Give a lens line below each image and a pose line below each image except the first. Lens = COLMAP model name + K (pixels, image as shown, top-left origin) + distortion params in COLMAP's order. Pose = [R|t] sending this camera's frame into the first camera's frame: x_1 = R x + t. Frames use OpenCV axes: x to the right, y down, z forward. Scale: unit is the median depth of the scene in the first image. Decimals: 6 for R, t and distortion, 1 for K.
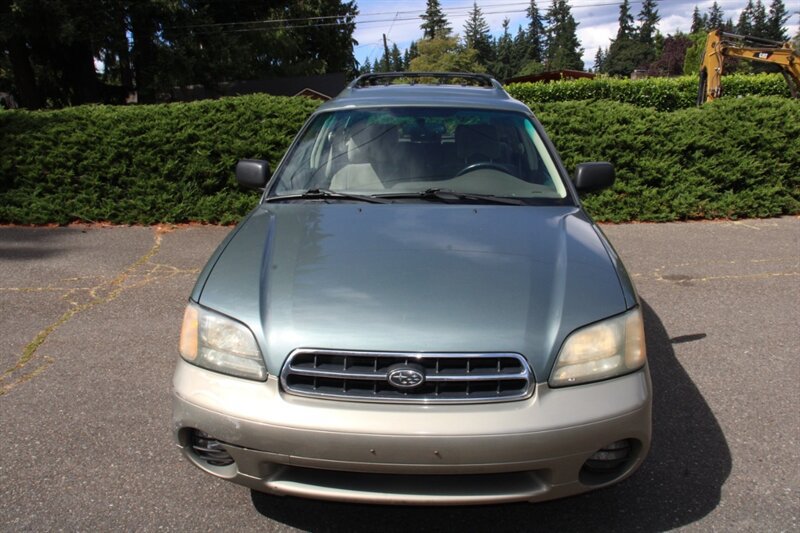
lens RADIAL K [[683.5, 0, 404.4], [0, 683.5, 247.0], [0, 0, 1]] dist [-0.177993, 0.173178]
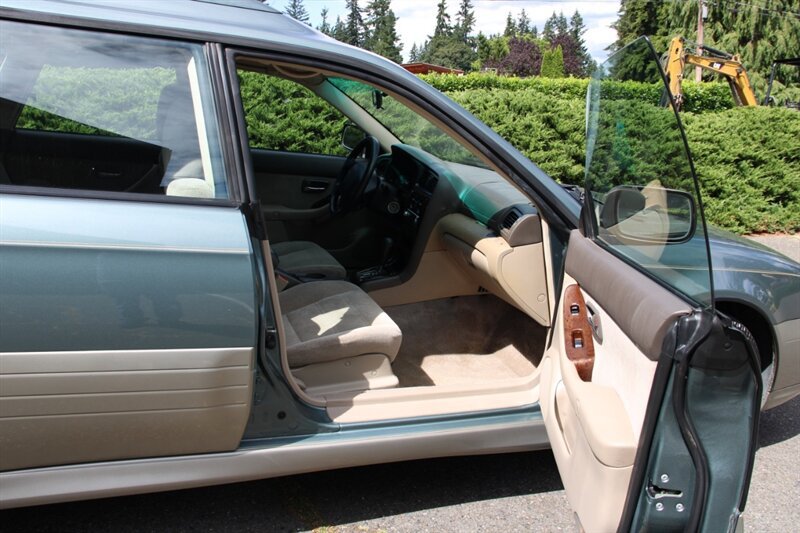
lens RADIAL K [[683.5, 0, 410.3], [0, 683.5, 245.2], [0, 0, 1]] dist [-0.177993, 0.173178]
pose [[0.954672, 0.000206, 0.297661, -0.086370], [-0.003614, 0.999934, 0.010899, -0.008556], [-0.297639, -0.011481, 0.954610, 0.062317]]
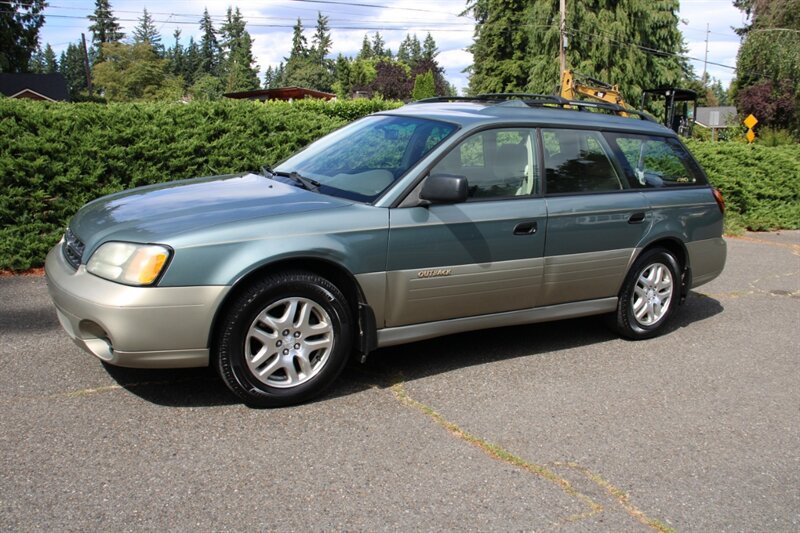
lens RADIAL K [[683.5, 0, 419.0], [0, 683.5, 242.9], [0, 0, 1]] dist [-0.177993, 0.173178]
pose [[0.864322, -0.027305, 0.502197, -0.134433], [0.041815, 0.998969, -0.017651, -0.008703], [-0.501197, 0.036256, 0.864573, 0.055963]]
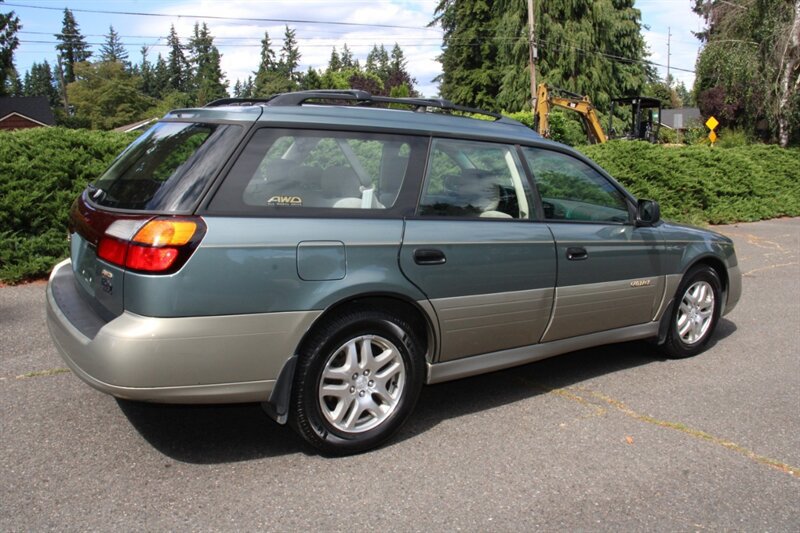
lens RADIAL K [[683.5, 0, 419.8], [0, 683.5, 251.1], [0, 0, 1]] dist [-0.177993, 0.173178]
pose [[0.840736, -0.058365, 0.538291, -0.166787], [0.079048, 0.996752, -0.015388, -0.005785], [-0.535644, 0.055488, 0.842619, 0.030803]]
